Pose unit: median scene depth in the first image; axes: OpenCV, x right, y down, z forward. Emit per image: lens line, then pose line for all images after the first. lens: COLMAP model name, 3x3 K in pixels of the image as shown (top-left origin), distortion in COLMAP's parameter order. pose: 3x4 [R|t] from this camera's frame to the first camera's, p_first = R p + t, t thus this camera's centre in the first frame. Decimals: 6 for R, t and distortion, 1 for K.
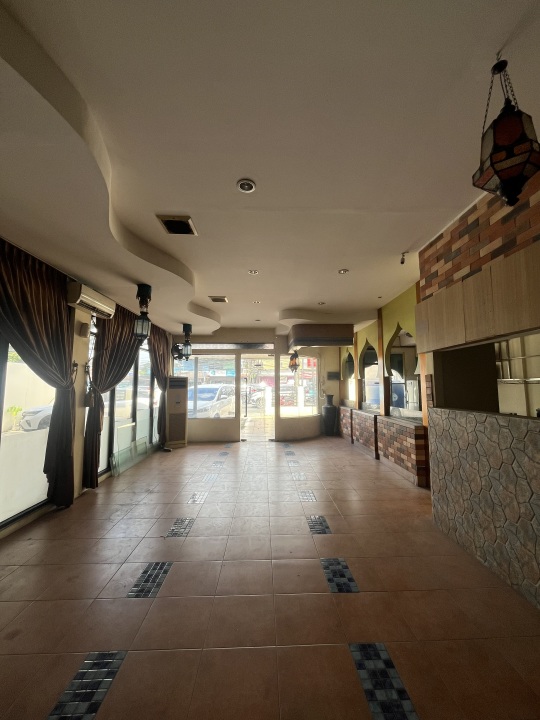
lens RADIAL K [[288.9, 0, 271.0], [0, 288.9, 359.9], [0, 0, 1]] dist [-0.003129, 0.000150]
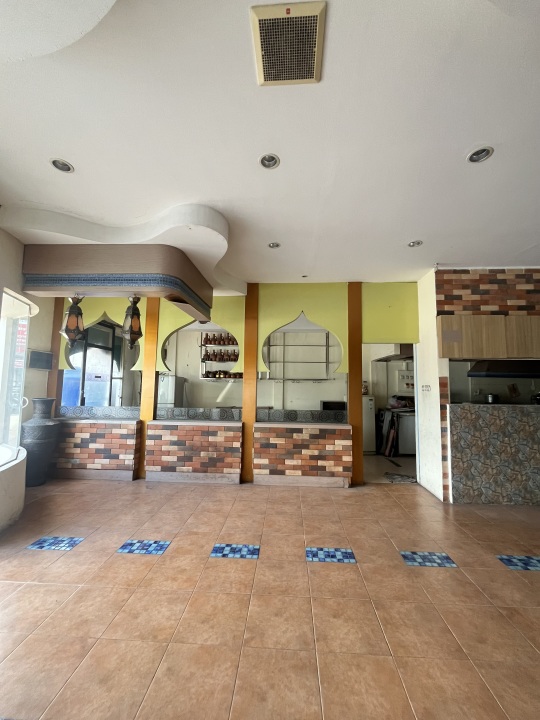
lens RADIAL K [[288.9, 0, 272.1], [0, 288.9, 361.2], [0, 0, 1]] dist [-0.003129, 0.000150]
pose [[0.080047, 0.083109, 0.993320, -0.788737], [-0.105941, 0.991583, -0.074427, 0.172020], [-0.991145, -0.099275, 0.088178, 1.845128]]
